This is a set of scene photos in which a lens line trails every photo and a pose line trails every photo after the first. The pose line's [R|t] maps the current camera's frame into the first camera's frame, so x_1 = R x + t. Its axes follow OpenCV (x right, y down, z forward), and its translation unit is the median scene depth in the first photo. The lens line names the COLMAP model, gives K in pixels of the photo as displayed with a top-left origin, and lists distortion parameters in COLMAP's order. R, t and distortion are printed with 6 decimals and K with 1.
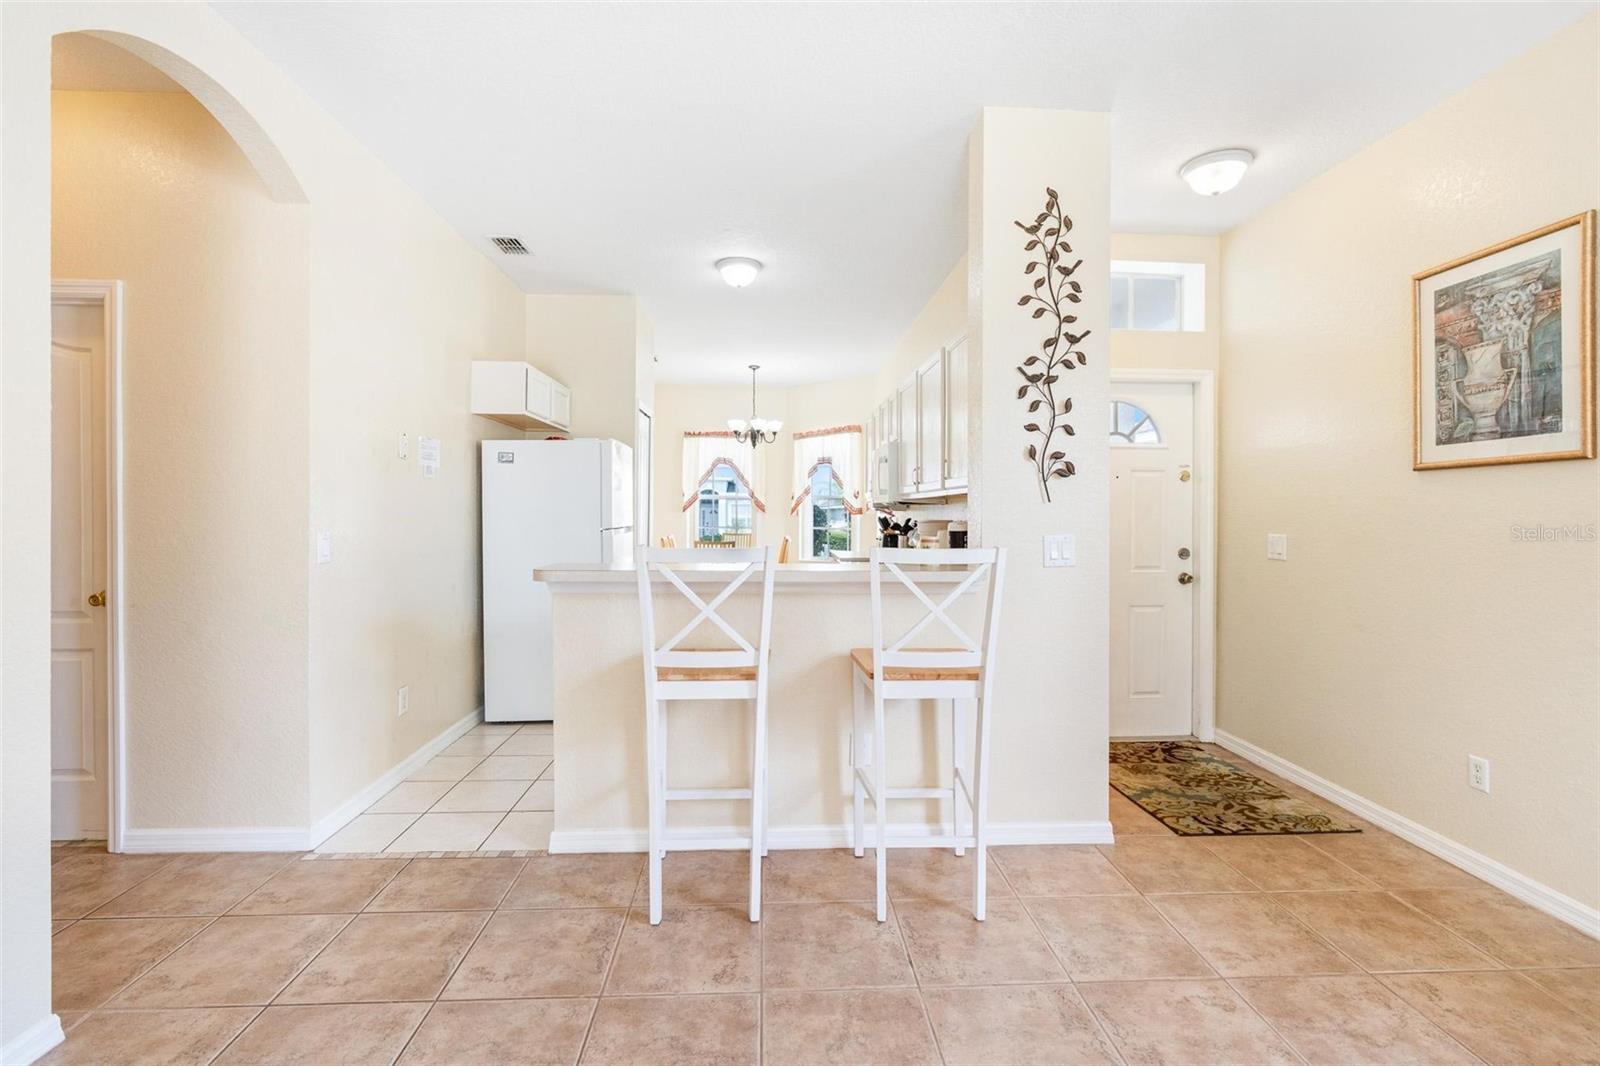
lens RADIAL K [[715.9, 0, 794.9], [0, 715.9, 516.3], [0, 0, 1]] dist [-0.006745, 0.003130]
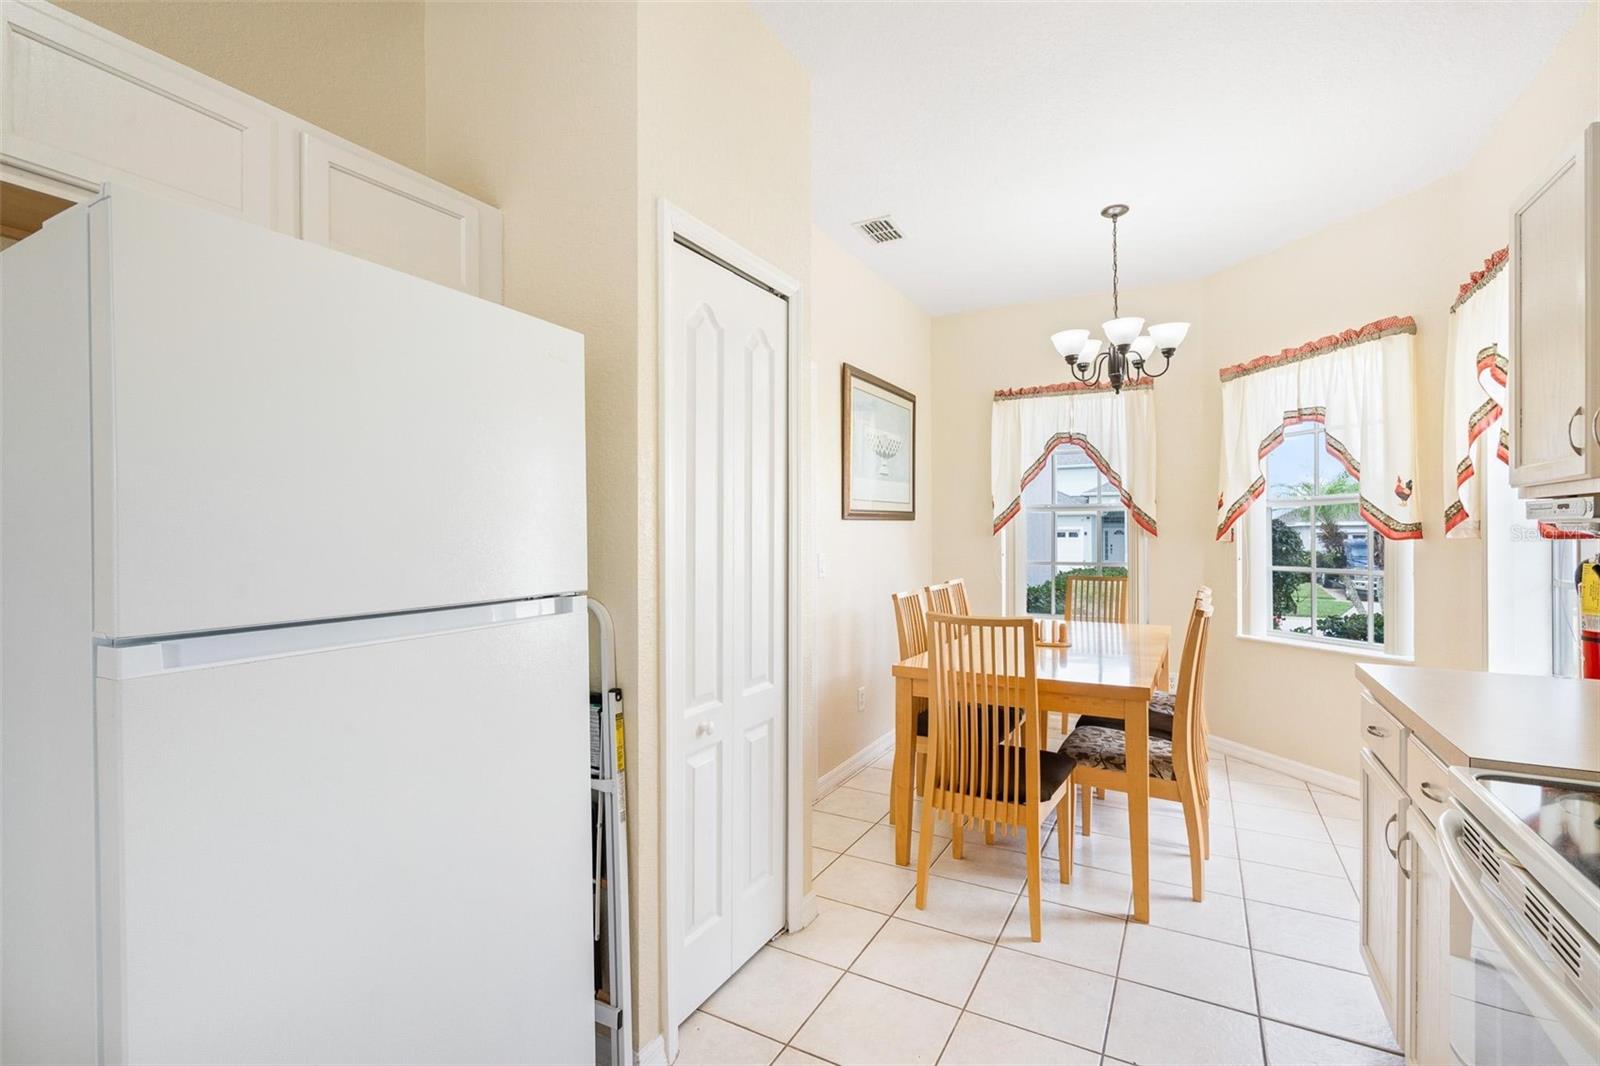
lens RADIAL K [[715.9, 0, 808.8], [0, 715.9, 532.2], [0, 0, 1]] dist [-0.006745, 0.003130]
pose [[0.860364, -0.008847, -0.509604, 0.009512], [0.004853, 0.999946, -0.009165, -0.014210], [0.509658, 0.005412, 0.860360, 1.394590]]
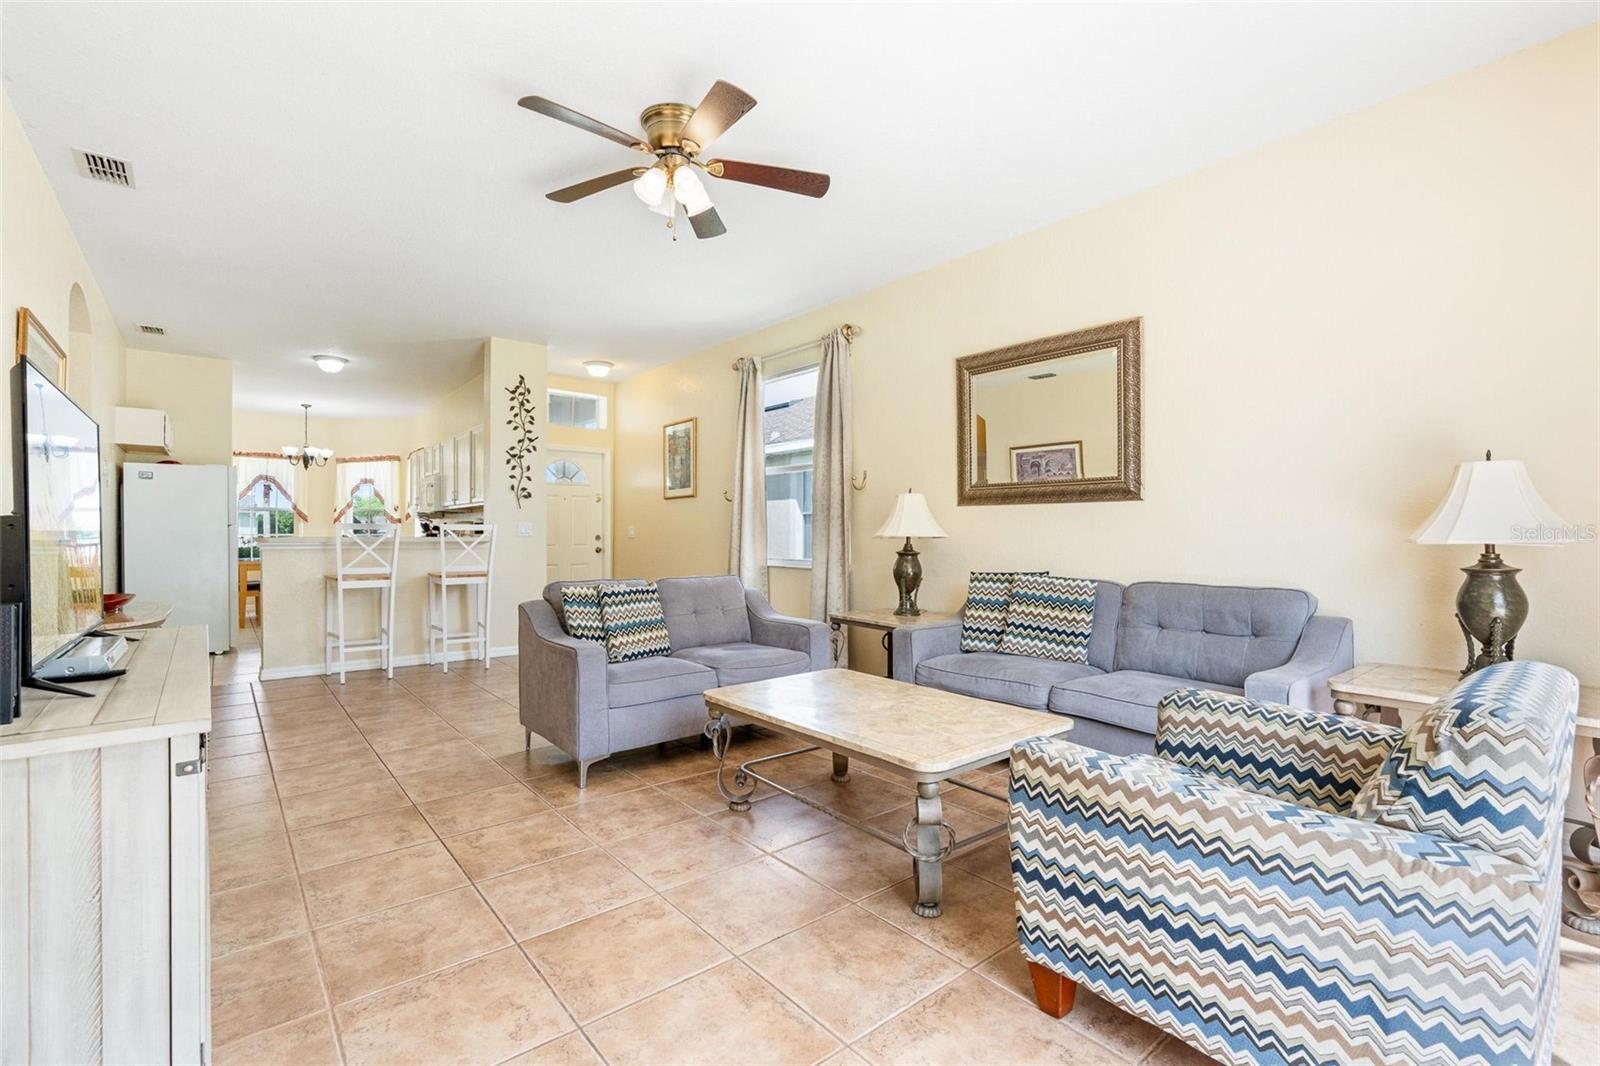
lens RADIAL K [[715.9, 0, 788.1], [0, 715.9, 519.5], [0, 0, 1]] dist [-0.006745, 0.003130]
pose [[0.806525, 0.005989, 0.591169, -0.307065], [0.008336, 0.999734, -0.021500, 0.068719], [-0.591141, 0.022268, 0.806261, -1.344628]]
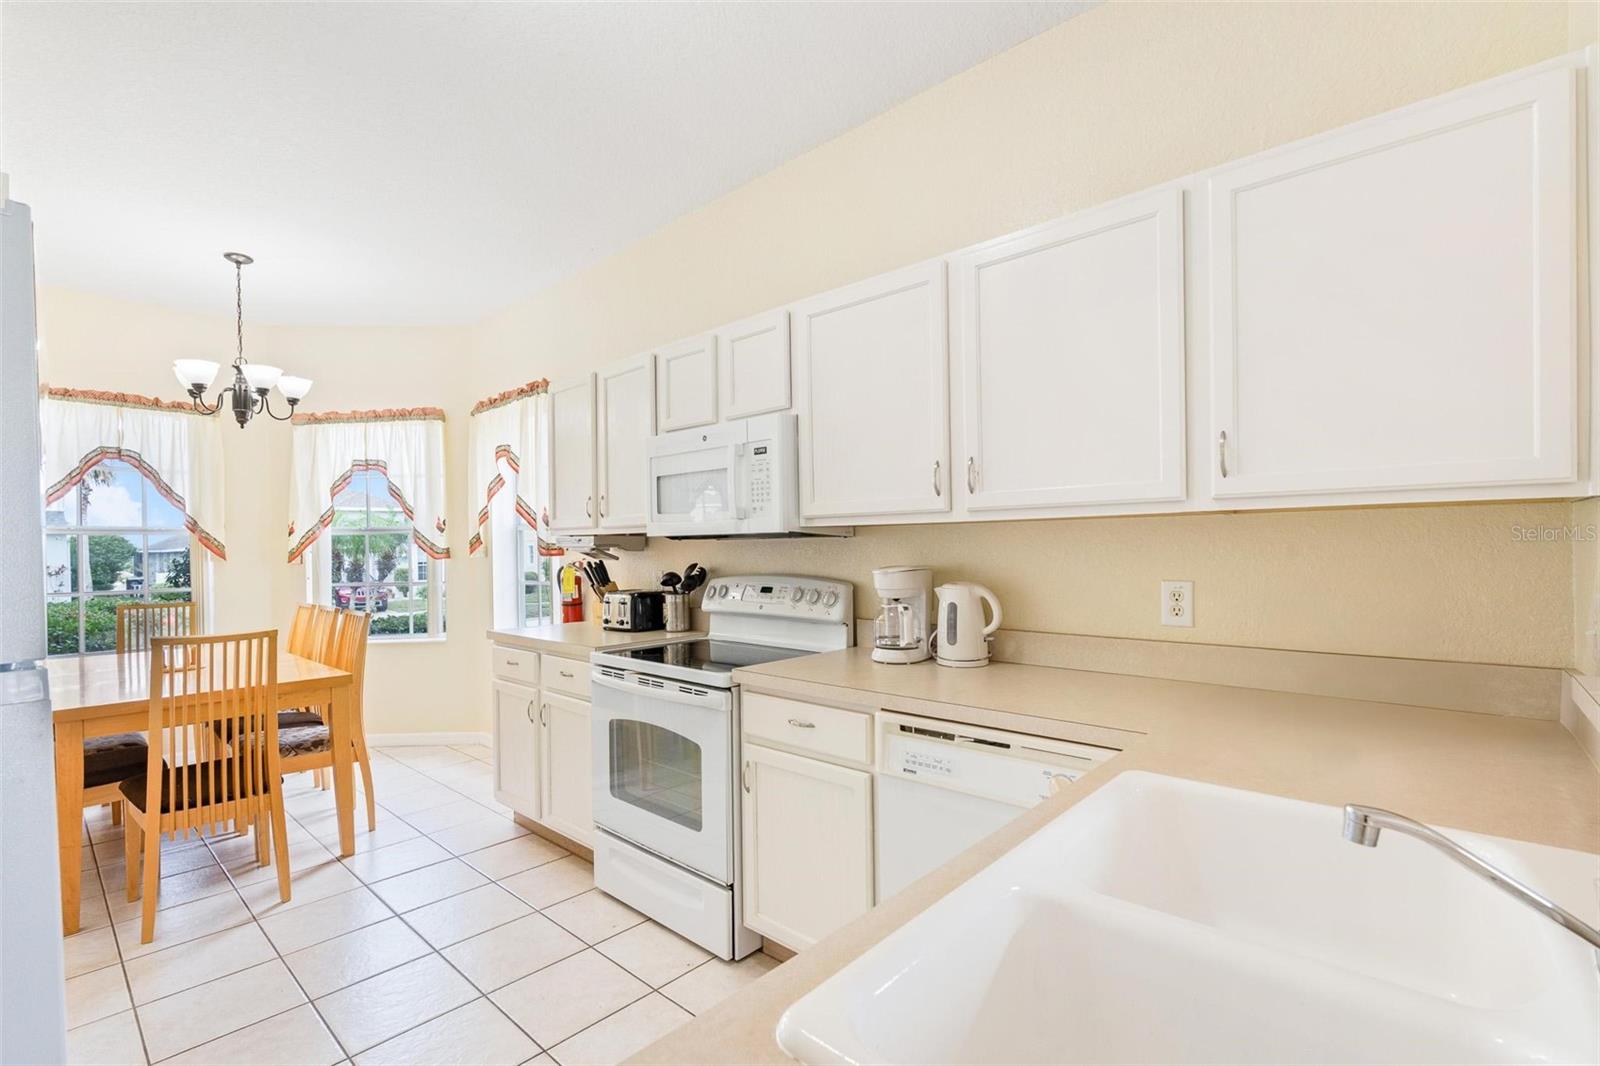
lens RADIAL K [[715.9, 0, 787.2], [0, 715.9, 555.3], [0, 0, 1]] dist [-0.006745, 0.003130]
pose [[0.707430, -0.020492, 0.706486, -0.369922], [0.021027, 0.999747, 0.007944, -0.013302], [-0.706470, 0.009236, 0.707682, 1.078443]]
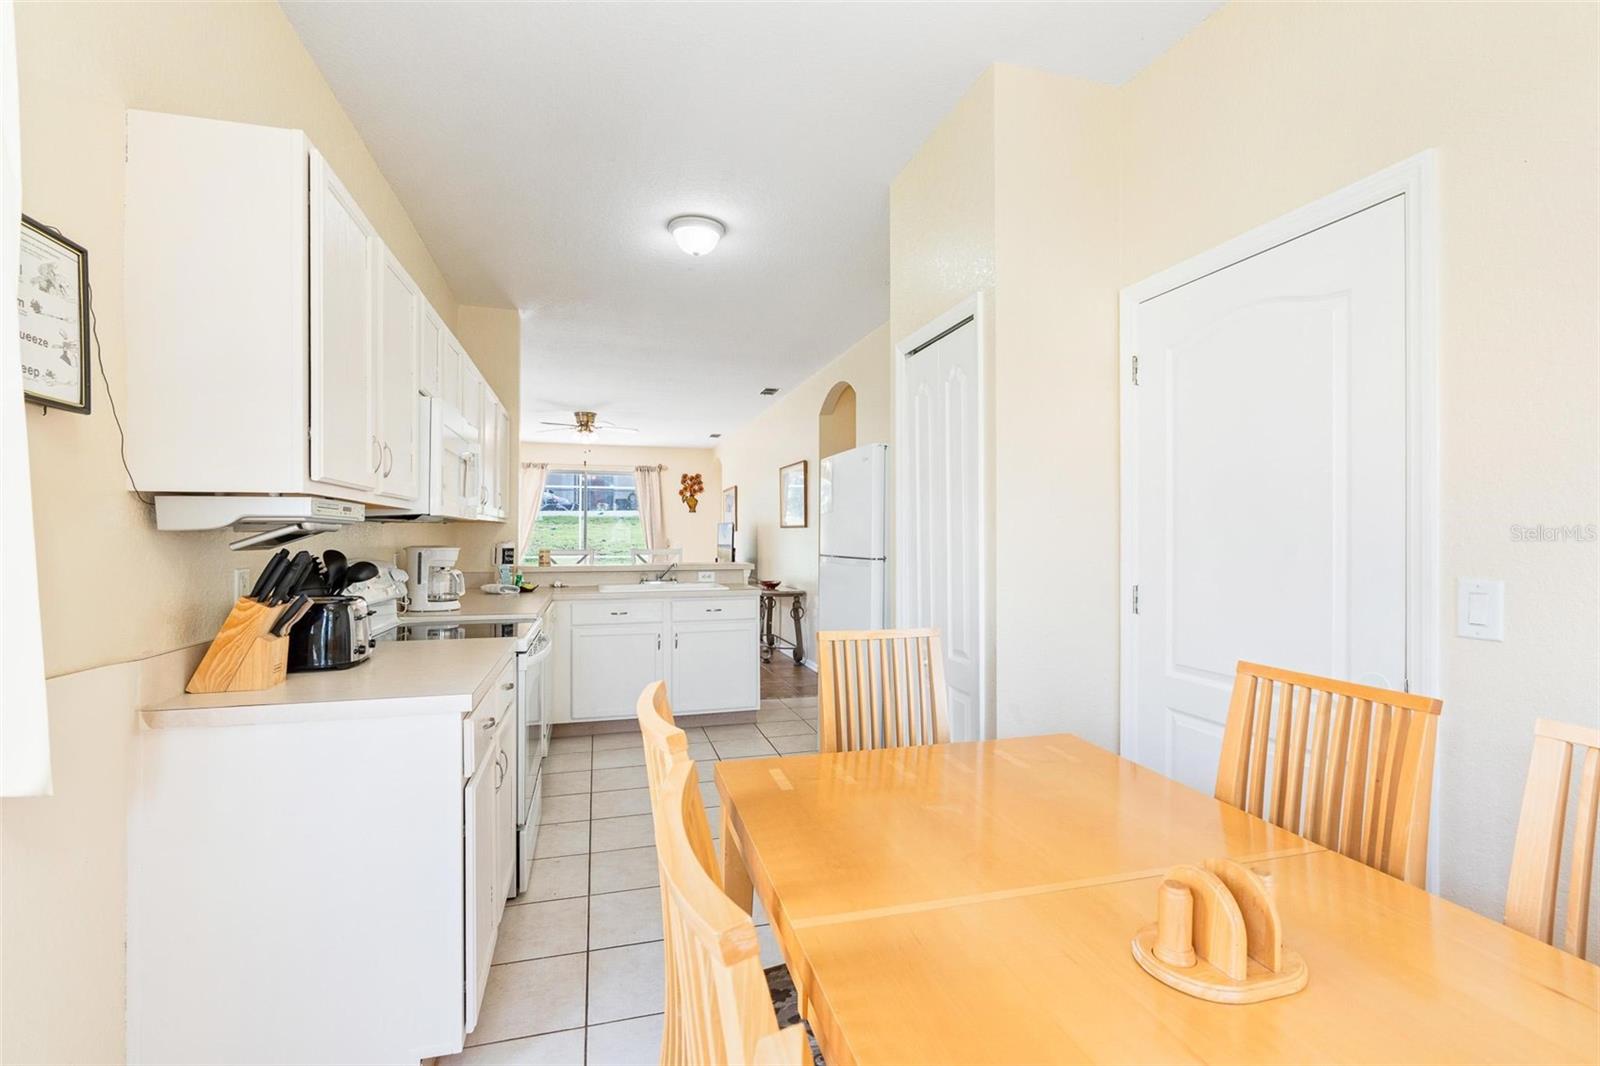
lens RADIAL K [[715.9, 0, 803.3], [0, 715.9, 531.4], [0, 0, 1]] dist [-0.006745, 0.003130]
pose [[-0.972657, -0.004546, -0.232203, -0.013367], [-0.005031, 0.999986, 0.001497, -0.020387], [0.232193, 0.002625, -0.972666, 2.876361]]
